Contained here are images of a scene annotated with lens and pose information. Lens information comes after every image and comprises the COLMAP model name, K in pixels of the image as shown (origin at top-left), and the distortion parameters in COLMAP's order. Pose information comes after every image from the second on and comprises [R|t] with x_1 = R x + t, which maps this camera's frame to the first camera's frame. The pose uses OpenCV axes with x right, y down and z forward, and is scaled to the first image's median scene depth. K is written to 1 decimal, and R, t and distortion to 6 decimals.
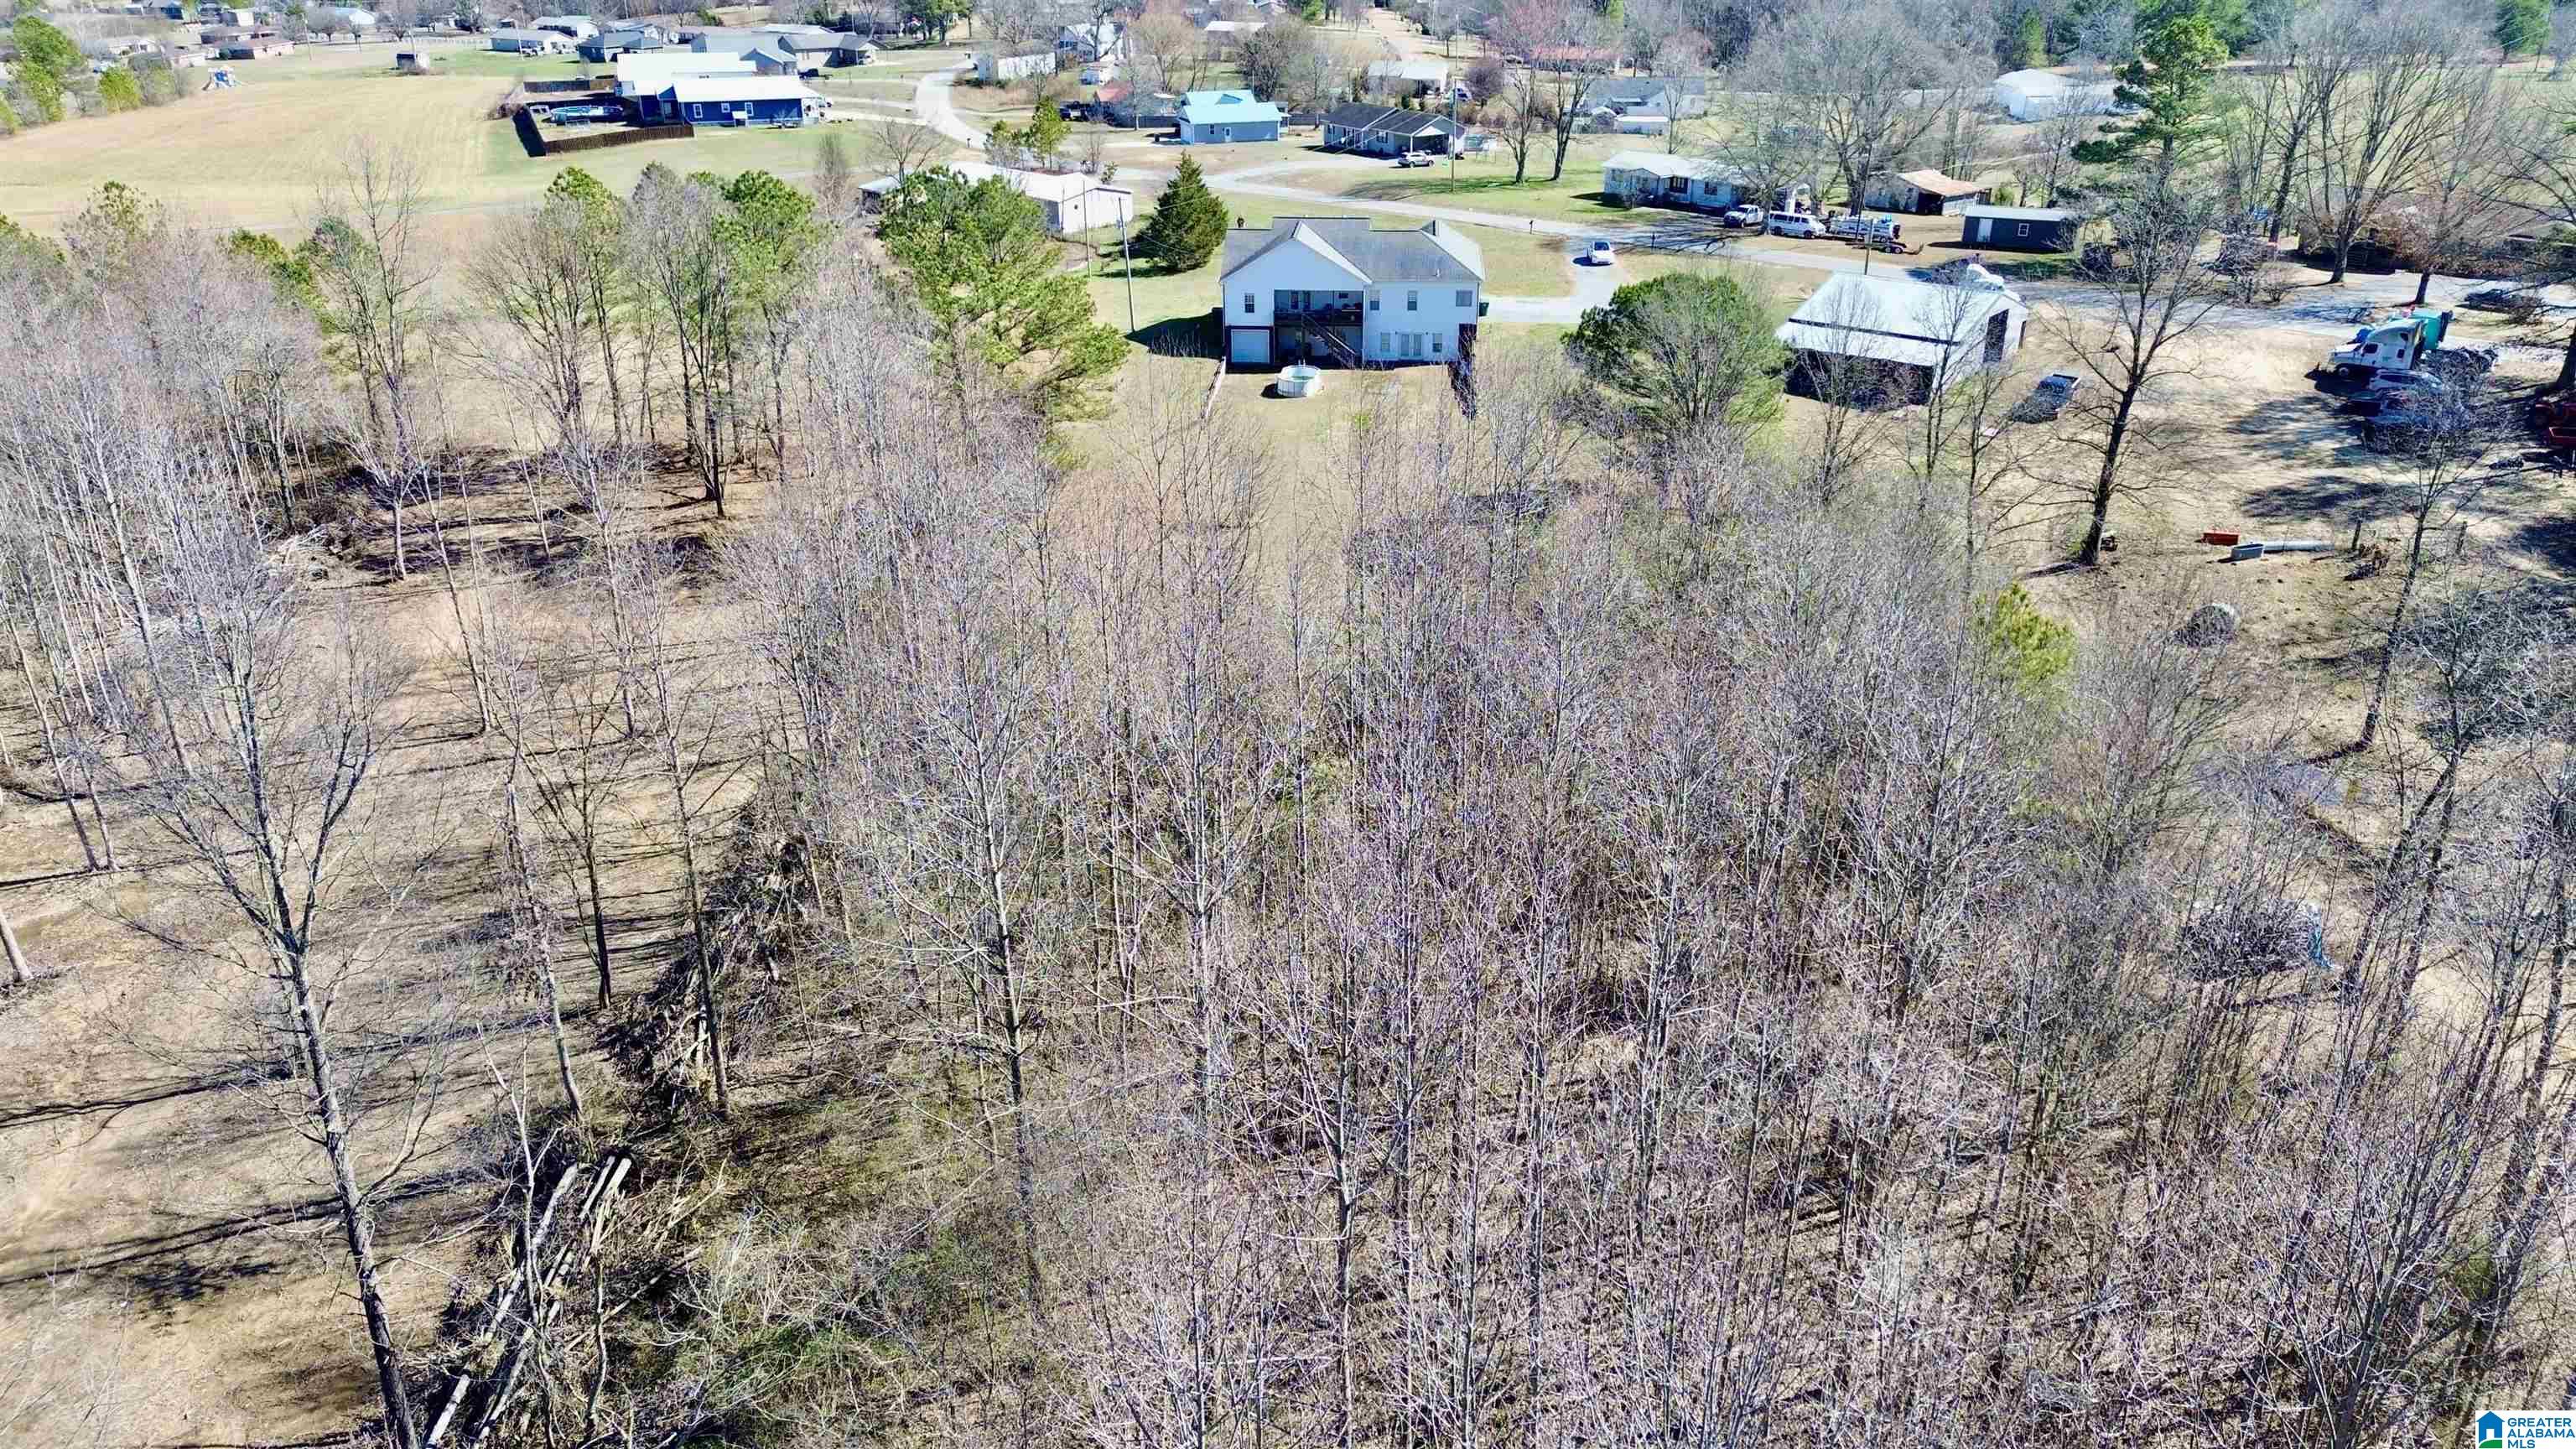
lens RADIAL K [[1800.3, 0, 1292.4], [0, 1800.3, 714.0], [0, 0, 1]] dist [0.091539, -0.111276]
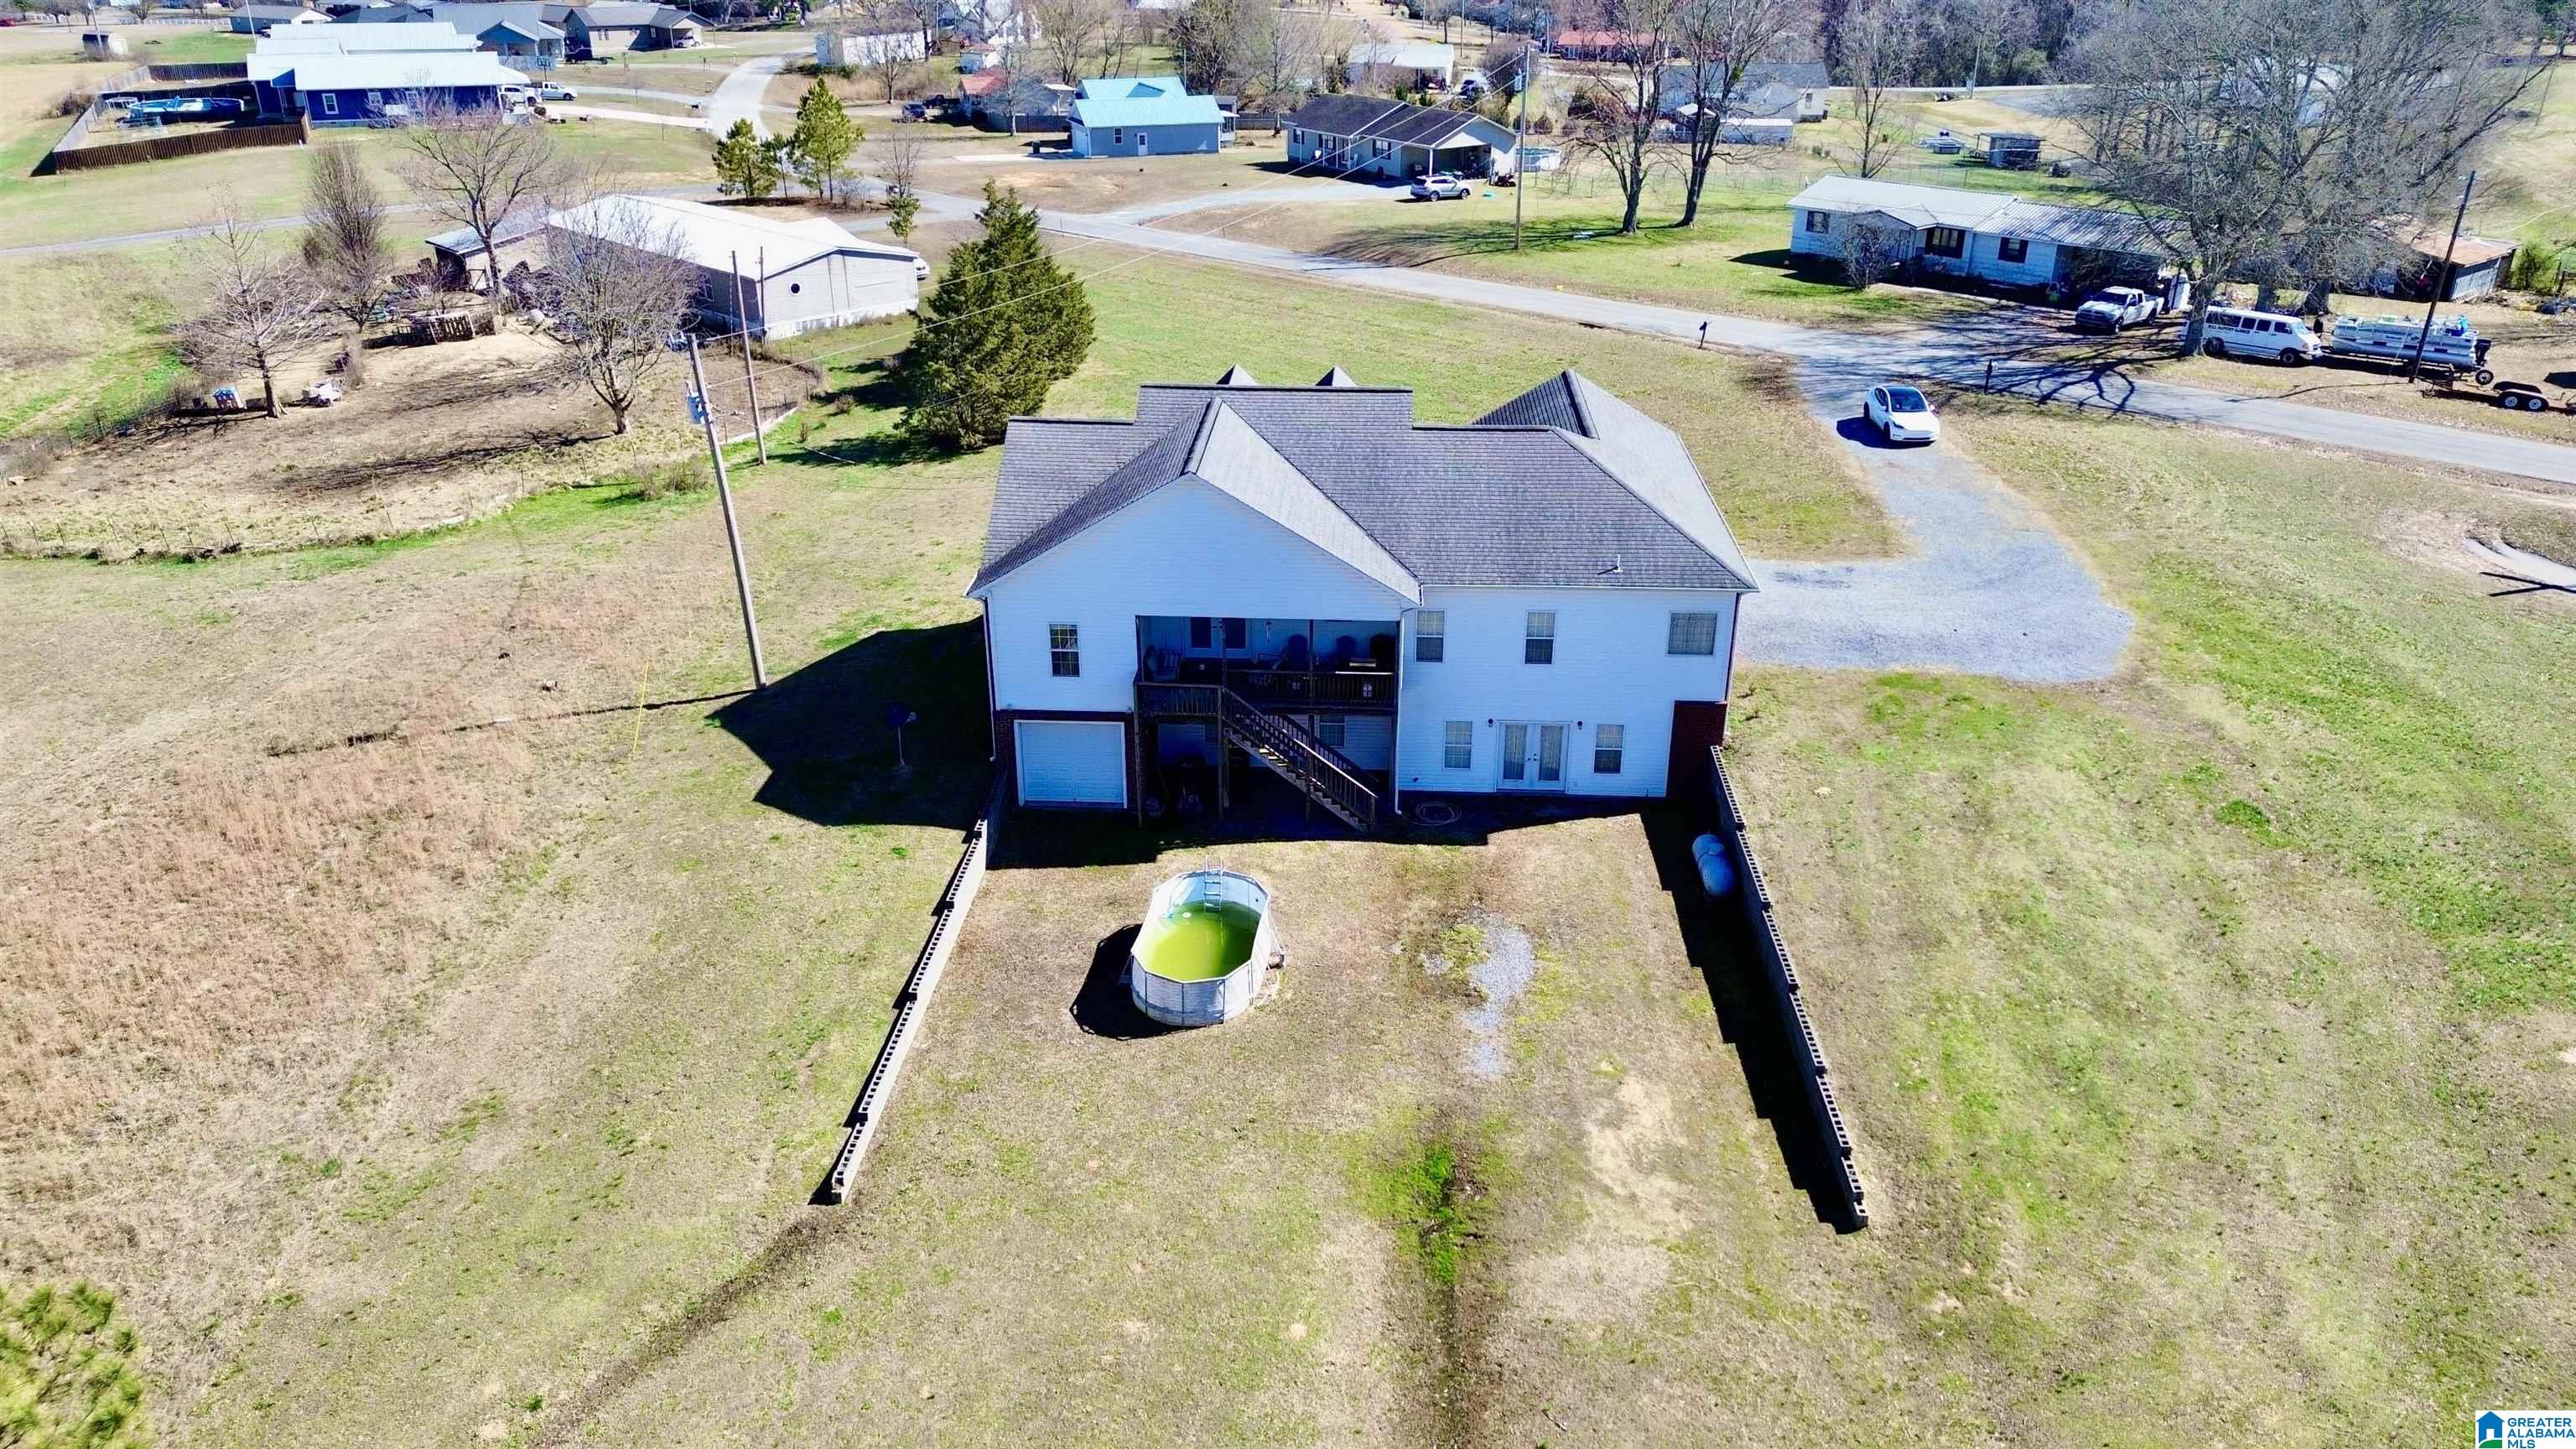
lens RADIAL K [[1800.3, 0, 1292.4], [0, 1800.3, 714.0], [0, 0, 1]] dist [0.091539, -0.111276]
pose [[0.999833, -0.002452, 0.018085, 0.008469], [0.002500, 0.999993, -0.002645, -0.138642], [-0.018078, 0.002690, 0.999833, 0.428350]]
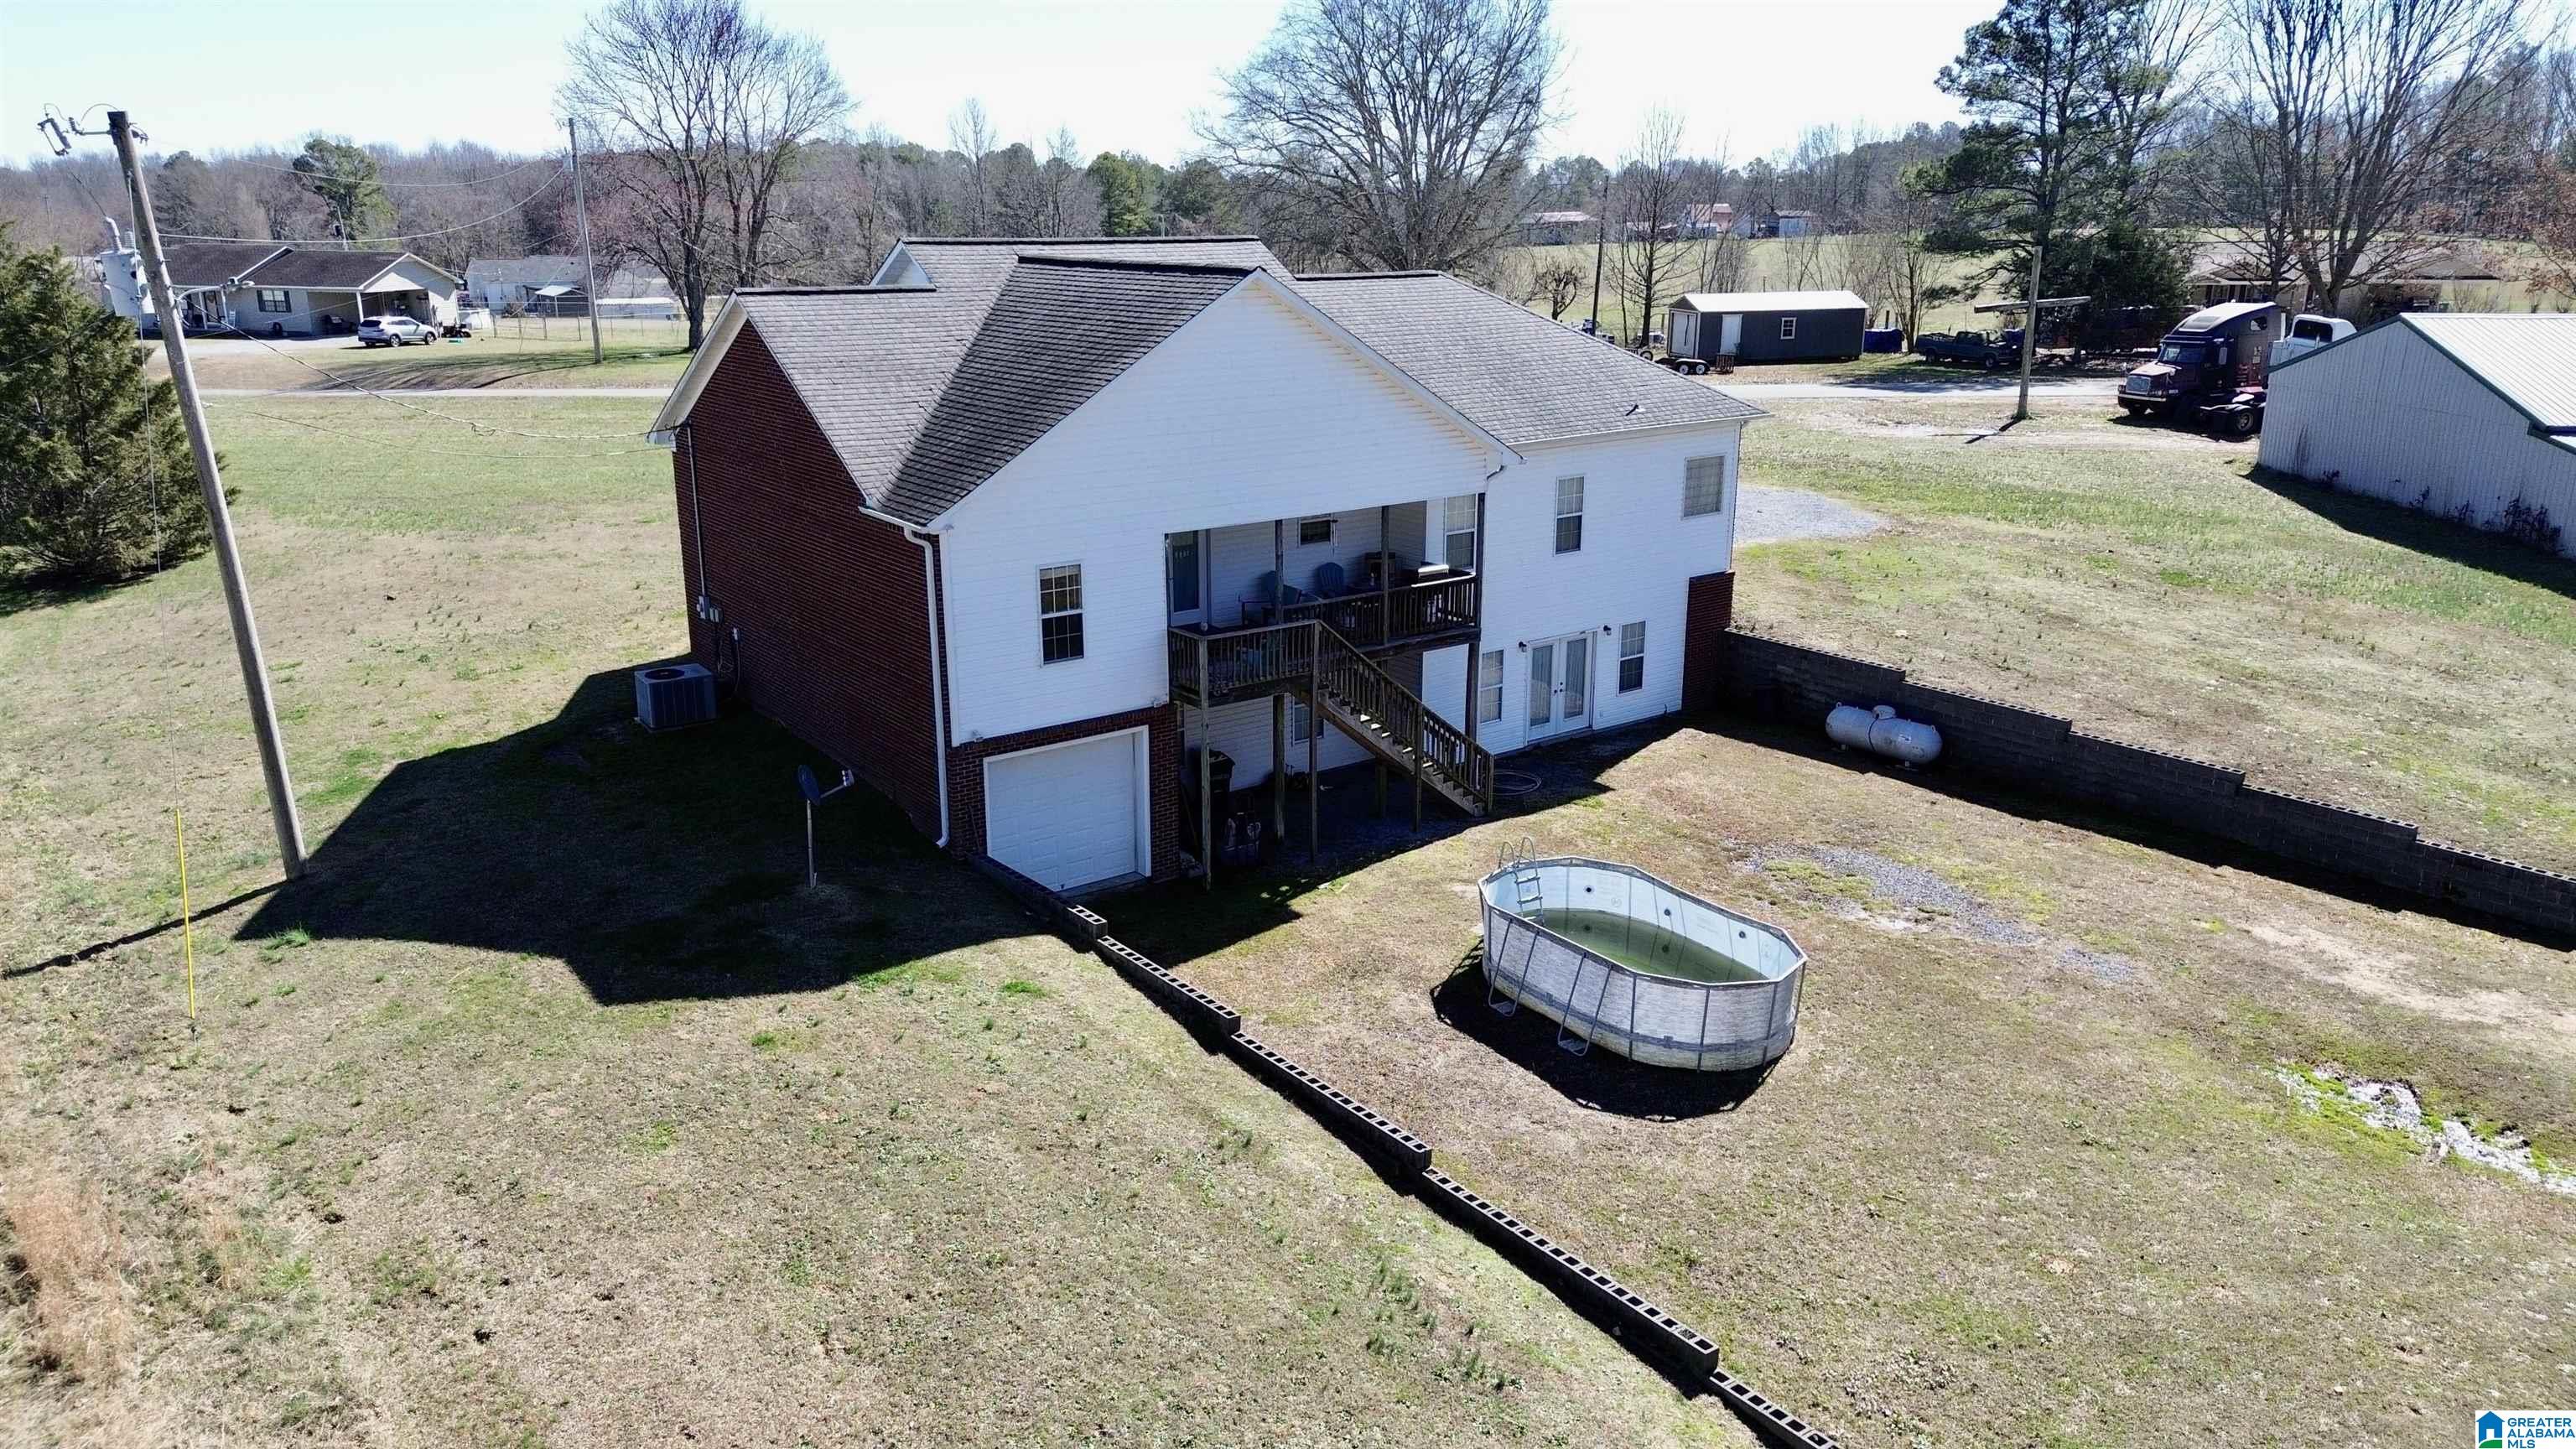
lens RADIAL K [[1800.3, 0, 1292.4], [0, 1800.3, 714.0], [0, 0, 1]] dist [0.091539, -0.111276]
pose [[0.751755, -0.177480, 0.635111, -0.085146], [0.267998, 0.962206, -0.048332, -0.129701], [-0.602530, 0.206542, 0.770907, 0.541183]]
